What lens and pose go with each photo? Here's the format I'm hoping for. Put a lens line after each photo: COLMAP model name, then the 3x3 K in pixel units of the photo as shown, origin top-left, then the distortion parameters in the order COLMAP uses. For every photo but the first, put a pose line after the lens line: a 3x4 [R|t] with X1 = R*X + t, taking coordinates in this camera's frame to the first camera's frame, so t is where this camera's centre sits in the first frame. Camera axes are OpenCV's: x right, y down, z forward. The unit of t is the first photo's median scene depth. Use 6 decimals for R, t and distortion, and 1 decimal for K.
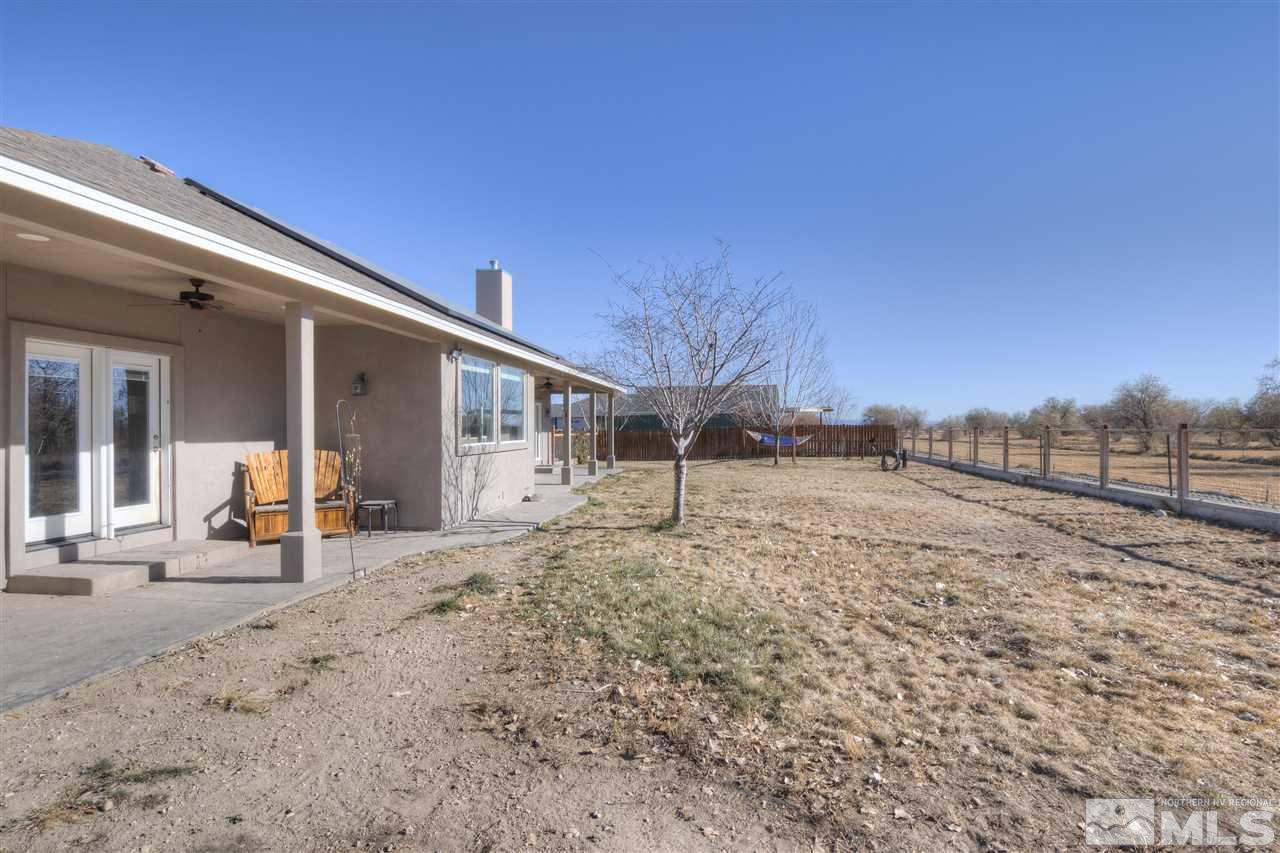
lens RADIAL K [[574.5, 0, 642.4], [0, 574.5, 424.1], [0, 0, 1]] dist [0.000458, -0.000030]
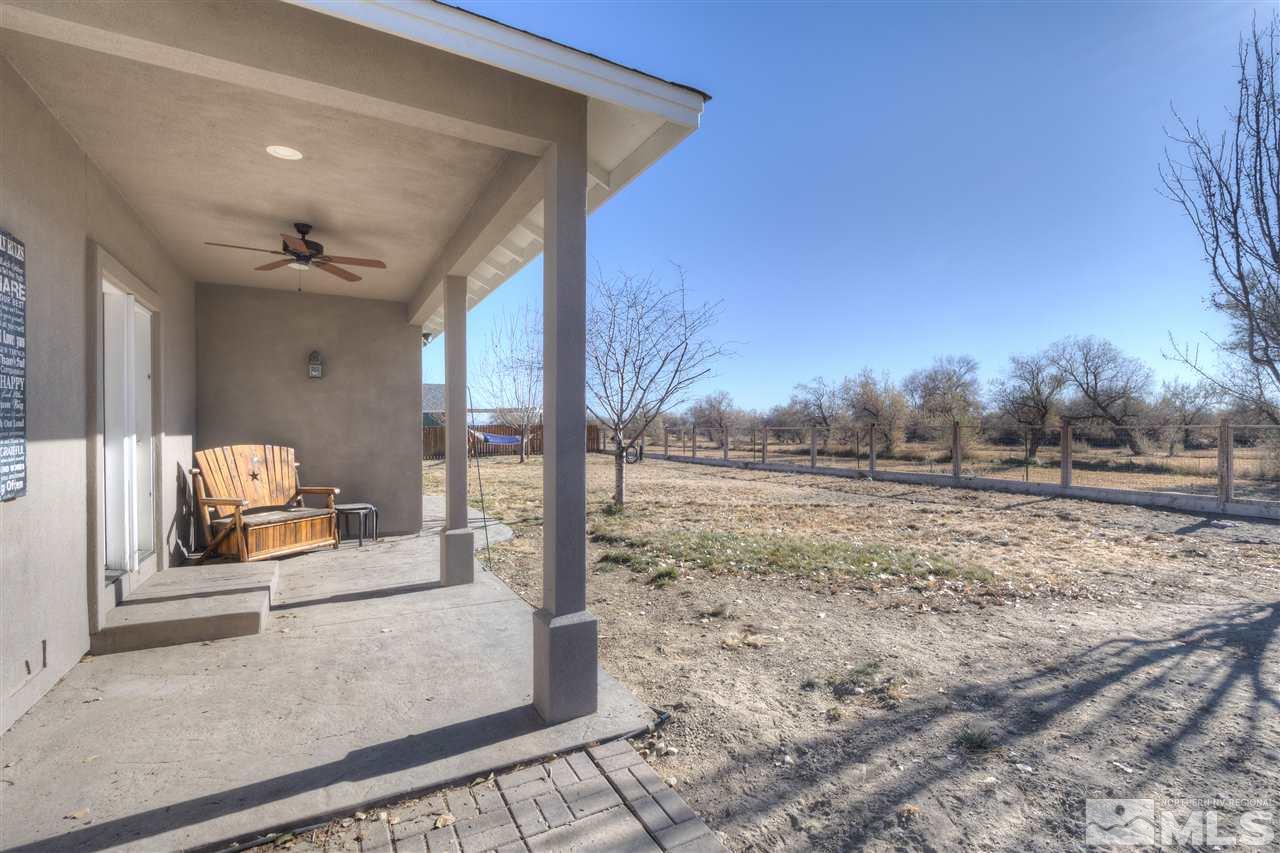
lens RADIAL K [[574.5, 0, 638.2], [0, 574.5, 426.7], [0, 0, 1]] dist [0.000458, -0.000030]
pose [[0.821293, 0.005341, 0.570482, -0.580983], [-0.006117, 0.999981, -0.000555, 0.015930], [-0.570474, -0.003034, 0.821310, 0.061871]]
